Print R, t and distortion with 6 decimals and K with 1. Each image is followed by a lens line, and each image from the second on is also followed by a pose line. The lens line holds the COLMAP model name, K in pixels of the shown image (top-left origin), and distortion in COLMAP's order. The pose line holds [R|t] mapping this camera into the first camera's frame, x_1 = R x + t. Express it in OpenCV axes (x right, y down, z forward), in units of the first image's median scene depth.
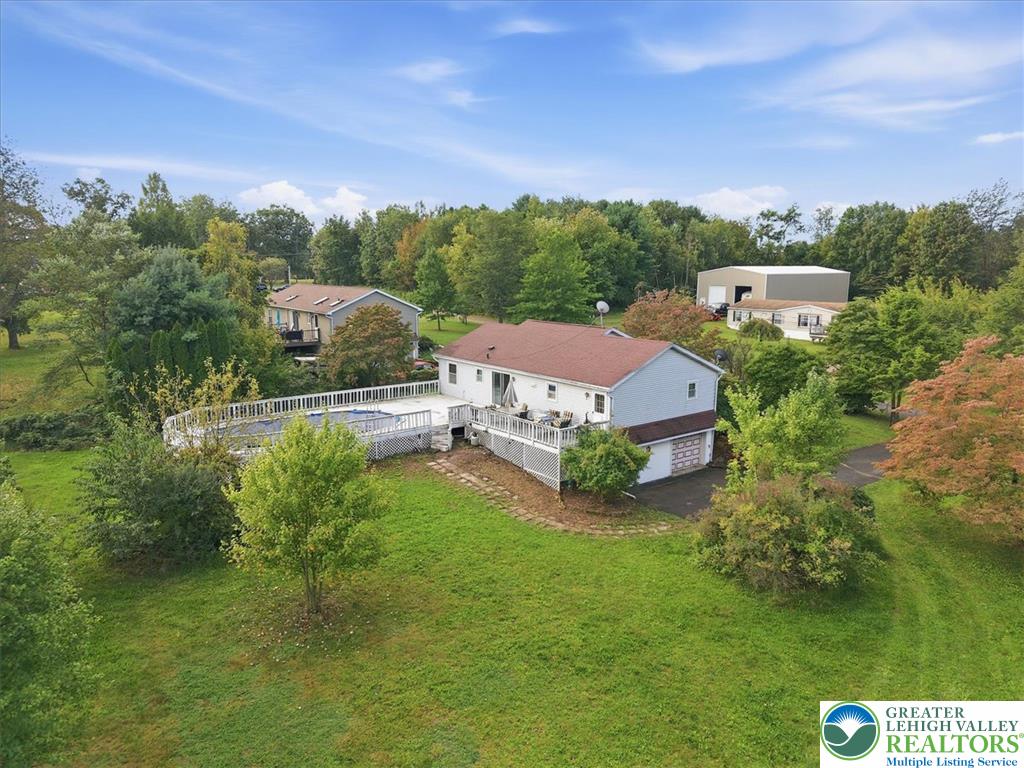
lens RADIAL K [[670.4, 0, 512.0], [0, 670.4, 384.0], [0, 0, 1]] dist [-0.002871, -0.001405]
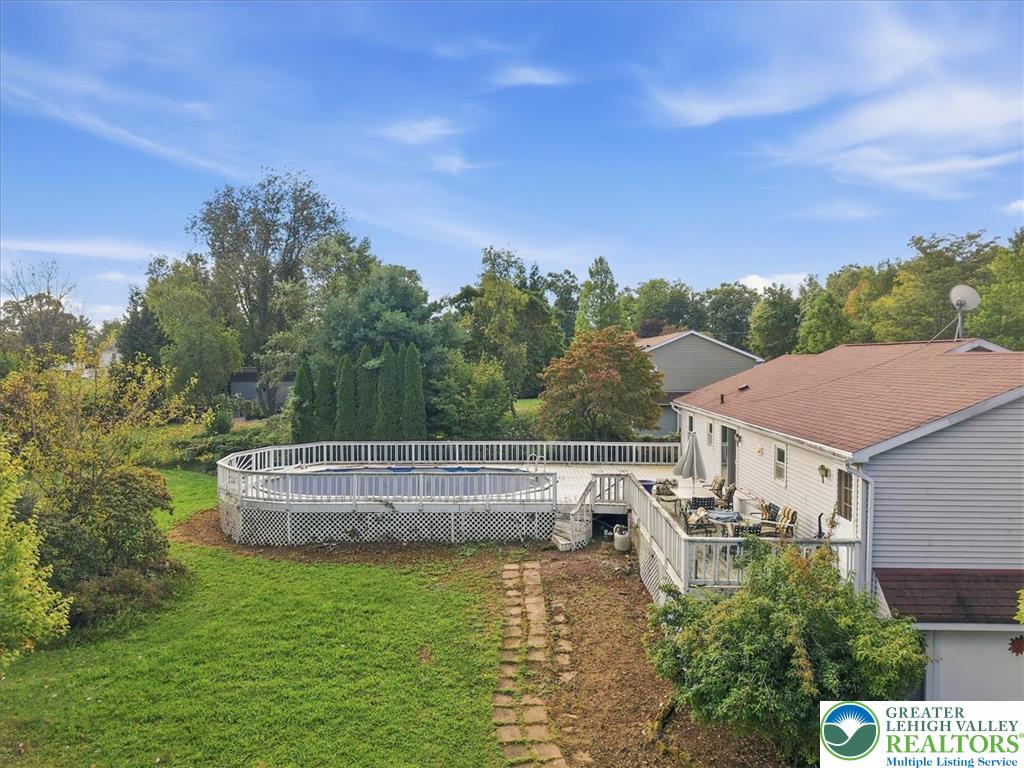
lens RADIAL K [[670.4, 0, 512.0], [0, 670.4, 384.0], [0, 0, 1]] dist [-0.002871, -0.001405]
pose [[0.757656, 0.015280, -0.652475, 0.204234], [-0.106354, 0.989253, -0.100332, 0.021537], [0.643930, 0.145410, 0.751139, 0.482646]]
